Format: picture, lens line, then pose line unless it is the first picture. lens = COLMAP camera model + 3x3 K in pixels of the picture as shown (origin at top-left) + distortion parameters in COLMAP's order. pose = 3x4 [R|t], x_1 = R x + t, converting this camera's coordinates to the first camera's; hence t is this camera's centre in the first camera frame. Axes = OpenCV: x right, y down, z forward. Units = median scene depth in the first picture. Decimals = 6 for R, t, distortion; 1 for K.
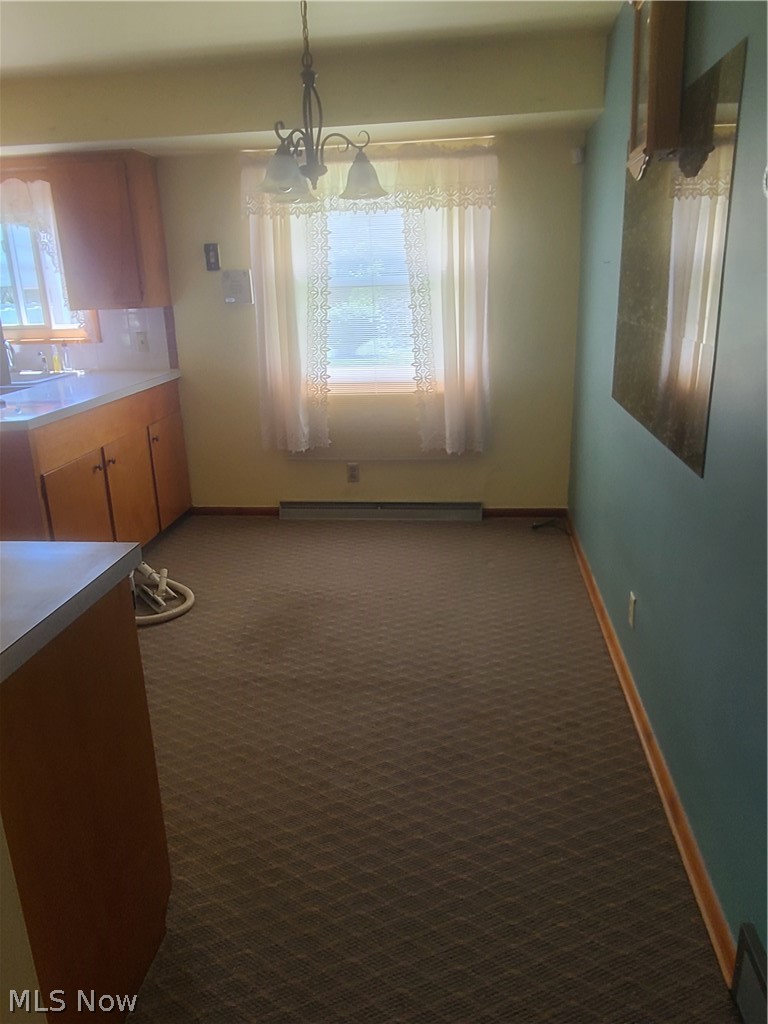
lens RADIAL K [[743.2, 0, 384.0], [0, 743.2, 512.0], [0, 0, 1]] dist [-0.003080, 0.004302]
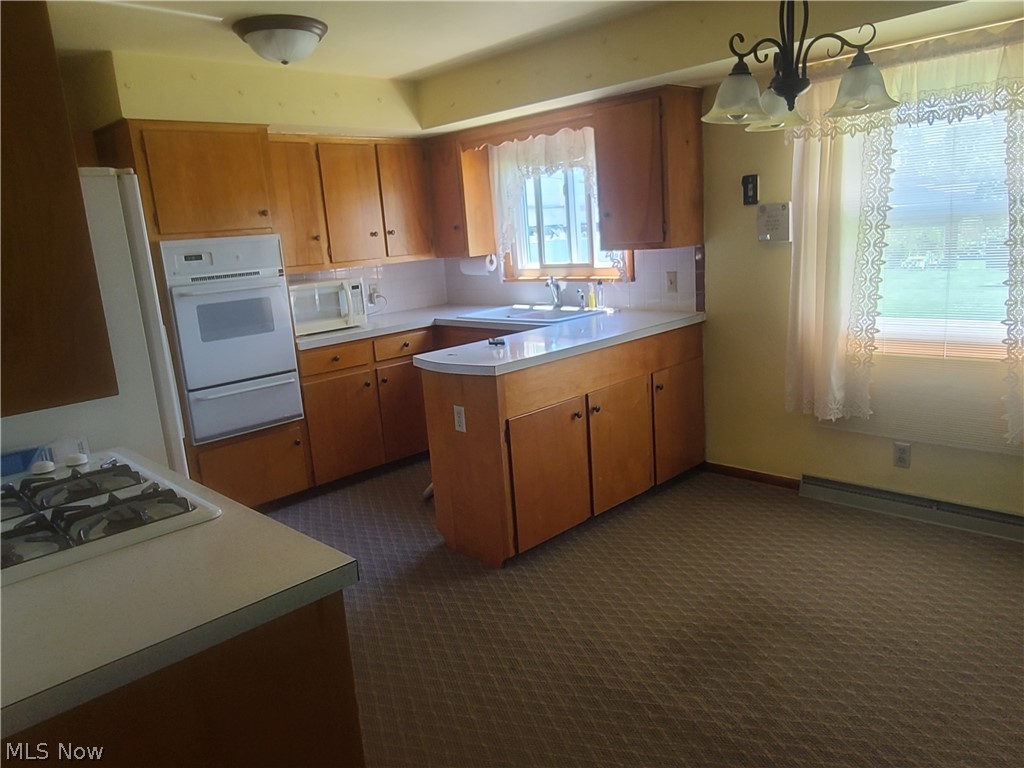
lens RADIAL K [[743.2, 0, 512.0], [0, 743.2, 384.0], [0, 0, 1]] dist [-0.003080, 0.004302]
pose [[0.776276, 0.106282, -0.621369, 0.123232], [-0.141406, 0.989924, -0.007337, -0.067577], [0.614329, 0.093561, 0.783483, 0.154415]]
